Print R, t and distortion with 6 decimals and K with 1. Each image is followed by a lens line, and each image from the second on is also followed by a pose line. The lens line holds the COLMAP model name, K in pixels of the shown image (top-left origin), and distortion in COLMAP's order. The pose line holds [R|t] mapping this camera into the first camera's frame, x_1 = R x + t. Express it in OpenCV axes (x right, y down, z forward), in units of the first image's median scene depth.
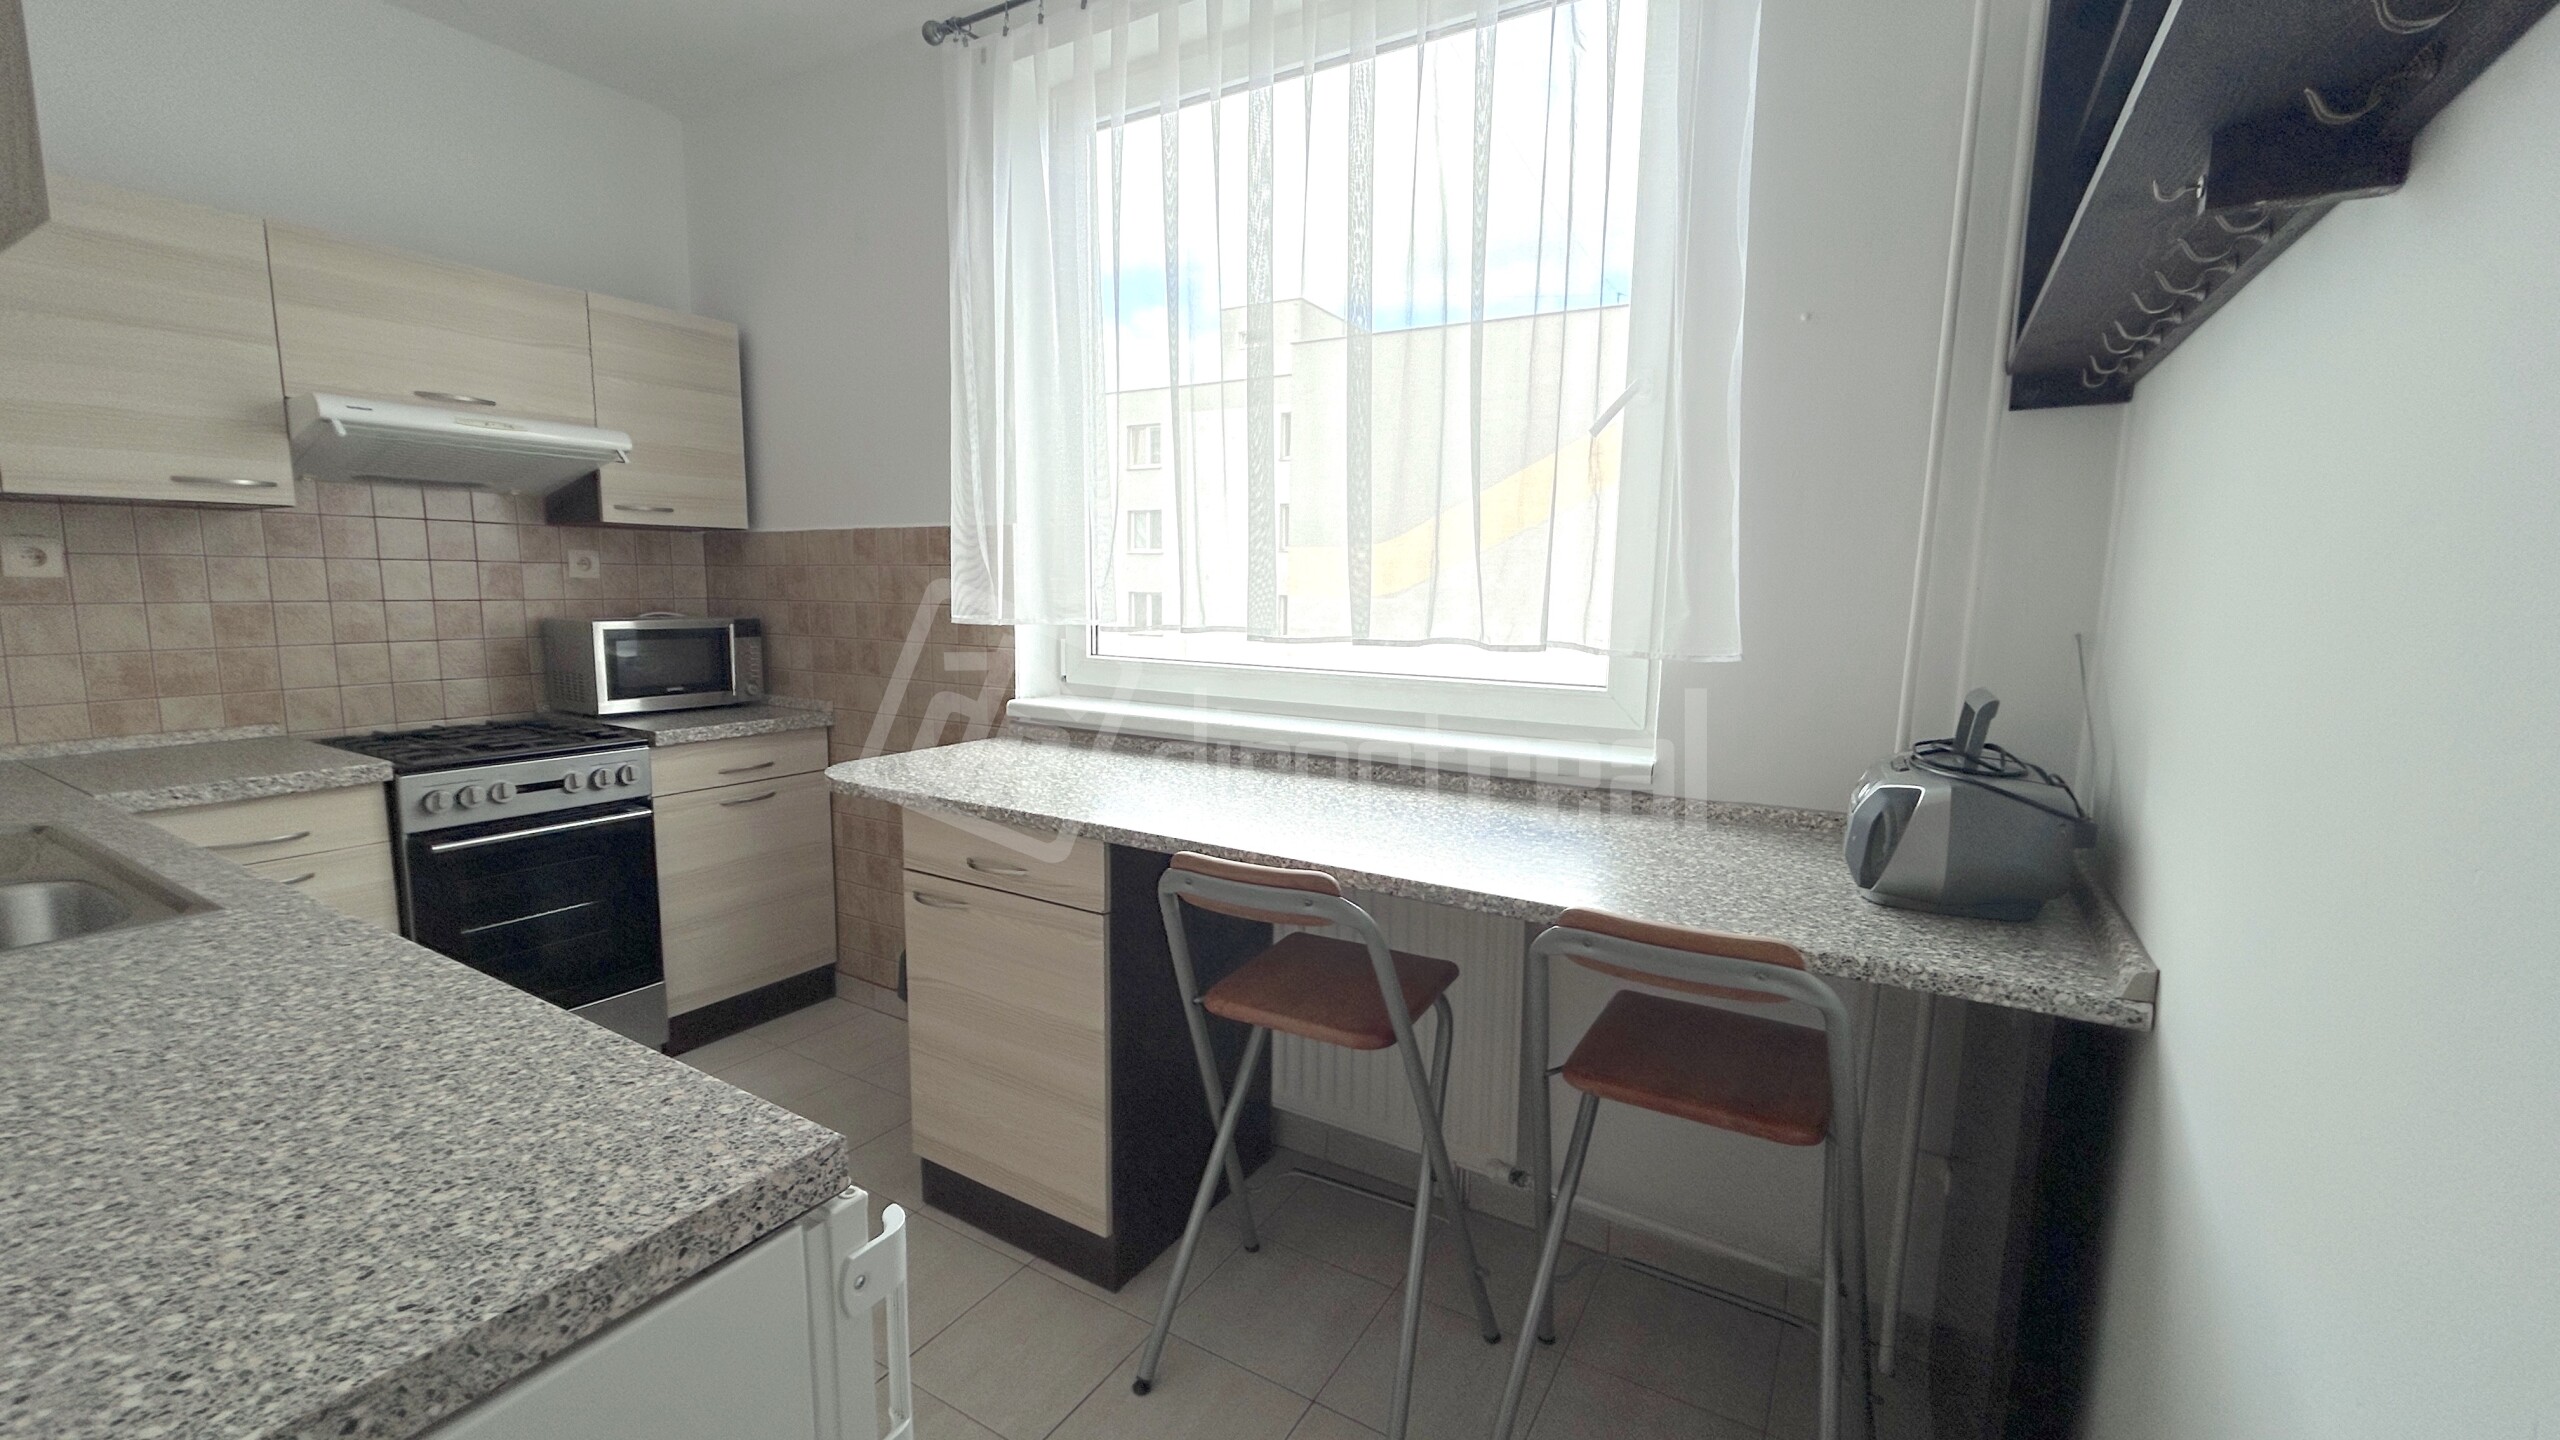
lens RADIAL K [[1040.4, 0, 1269.3], [0, 1040.4, 722.9], [0, 0, 1]] dist [-0.004614, 0.001084]
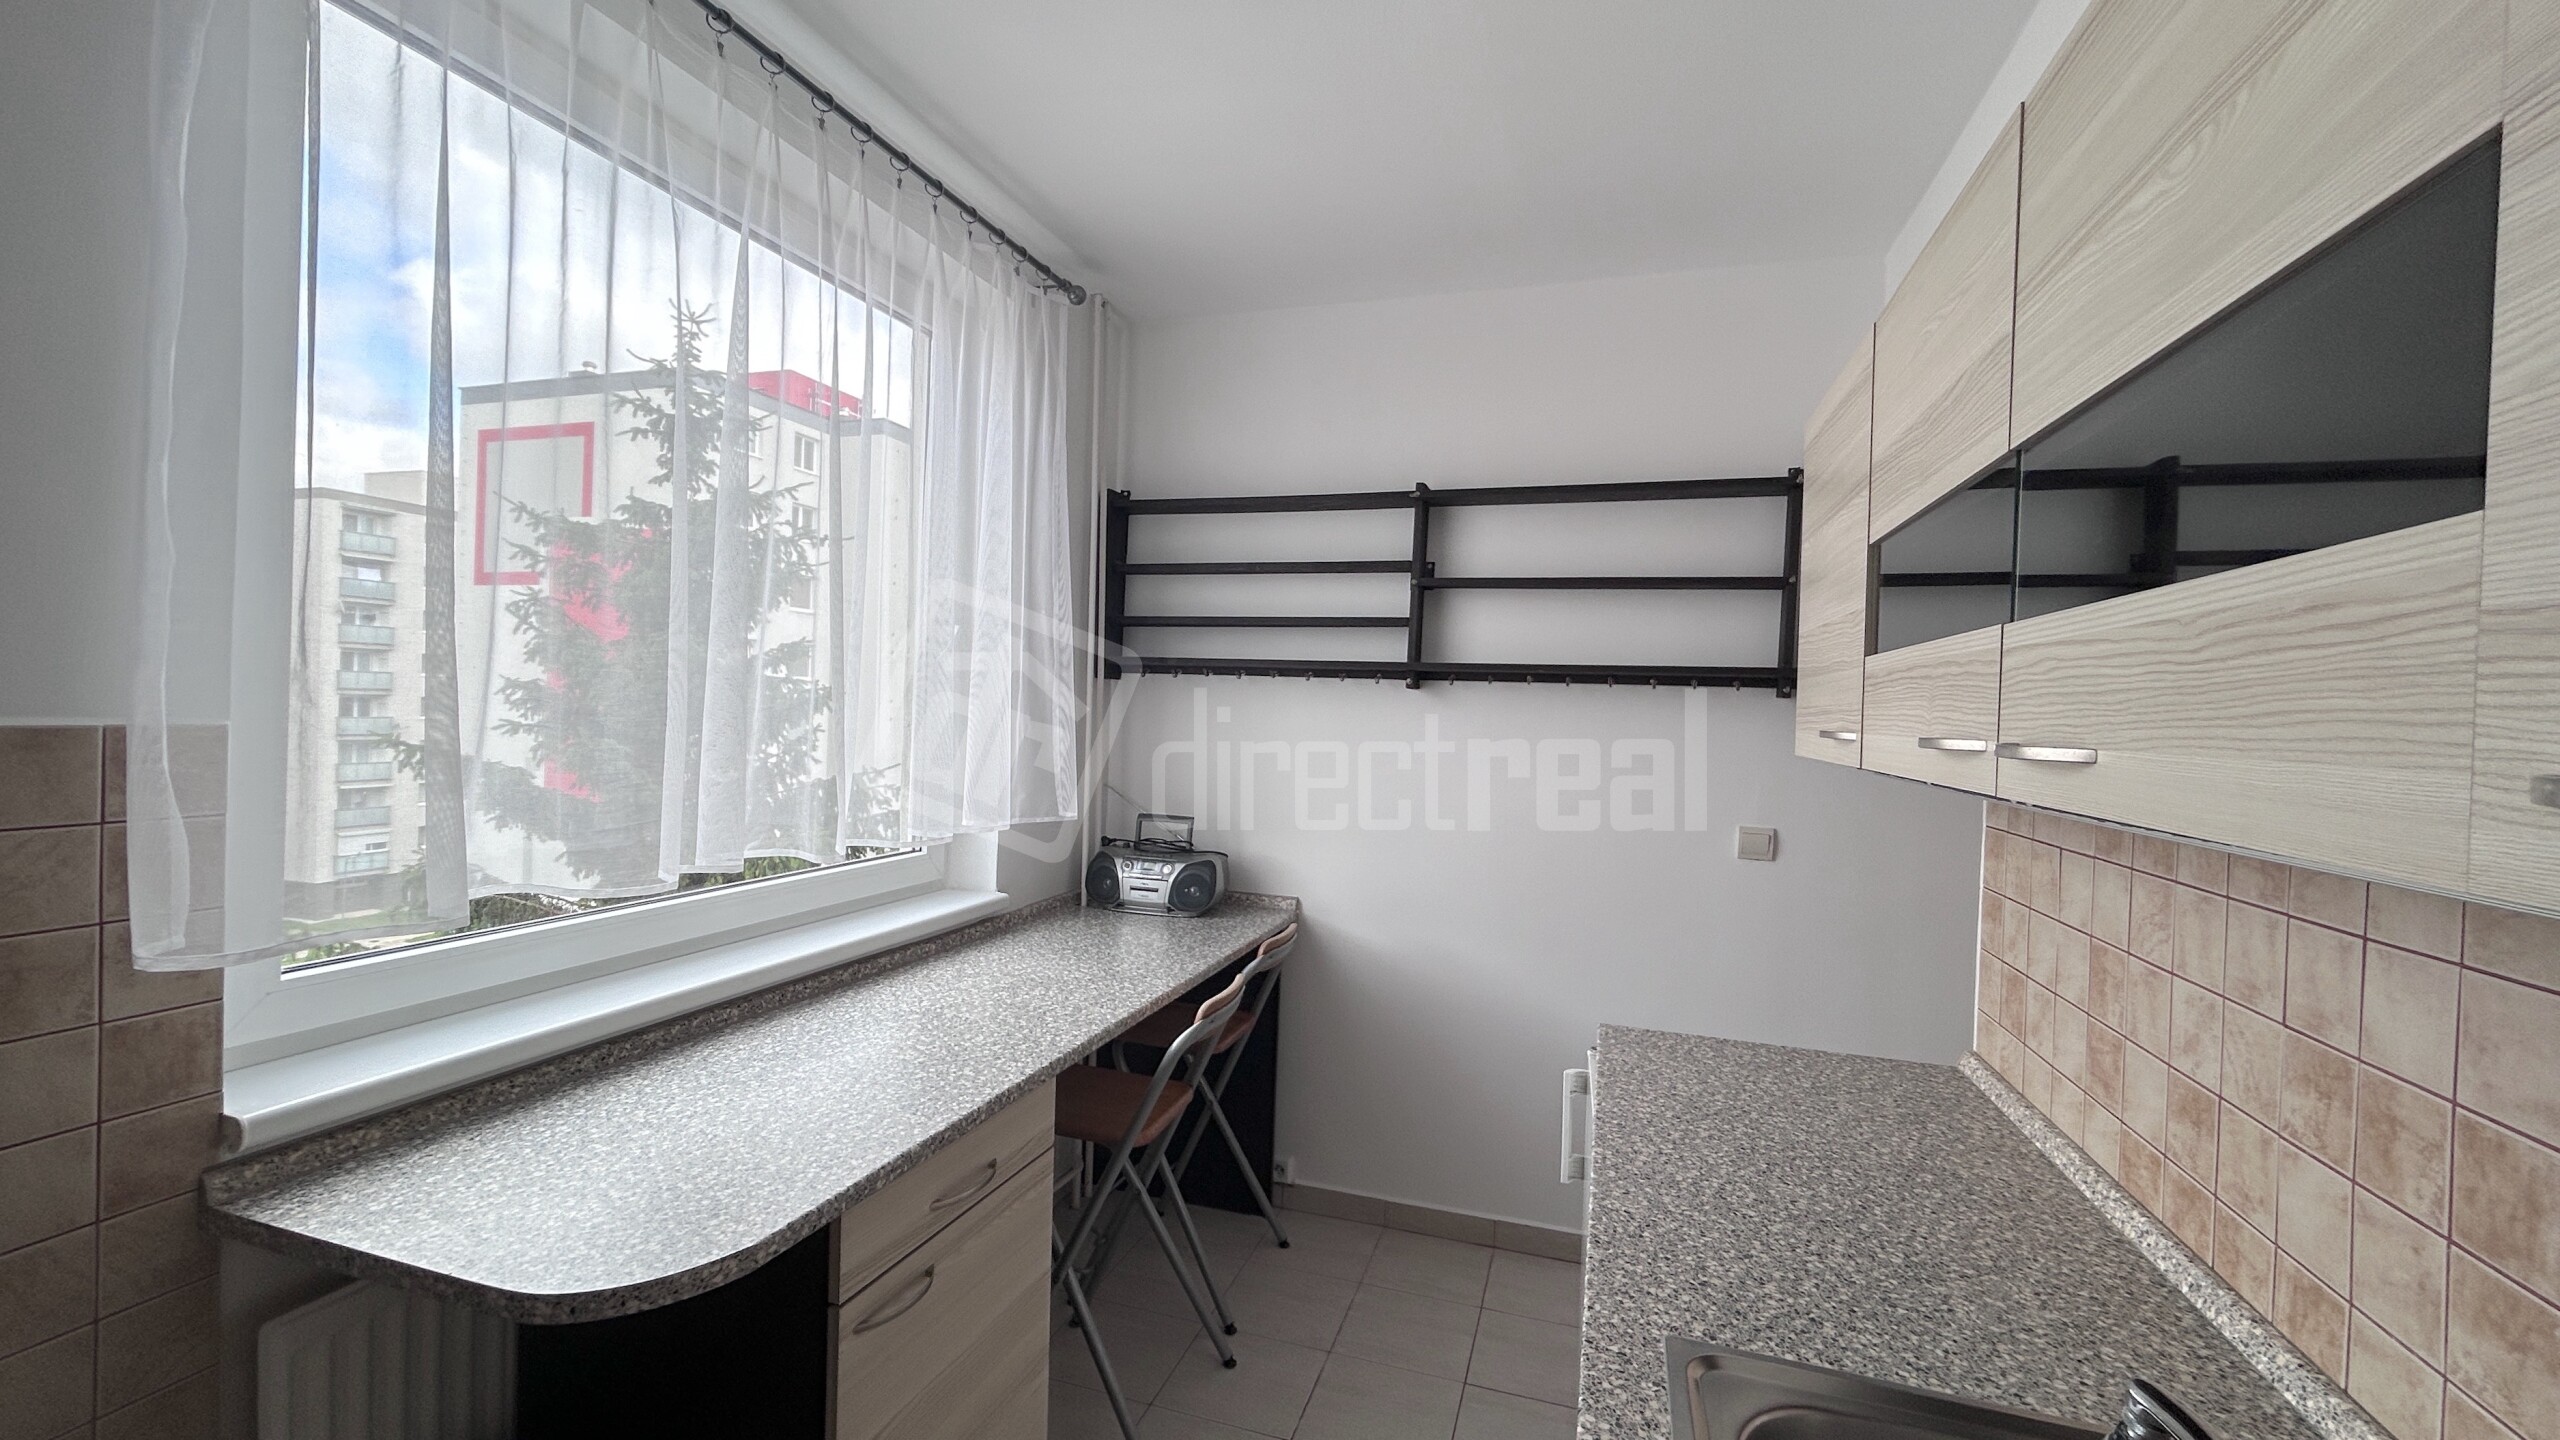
lens RADIAL K [[1040.4, 0, 1273.2], [0, 1040.4, 727.4], [0, 0, 1]] dist [-0.004614, 0.001084]
pose [[-0.236906, -0.023045, 0.971259, -2.460759], [0.093984, 0.994486, 0.046520, -0.514261], [-0.966976, 0.102304, -0.233434, 2.068906]]
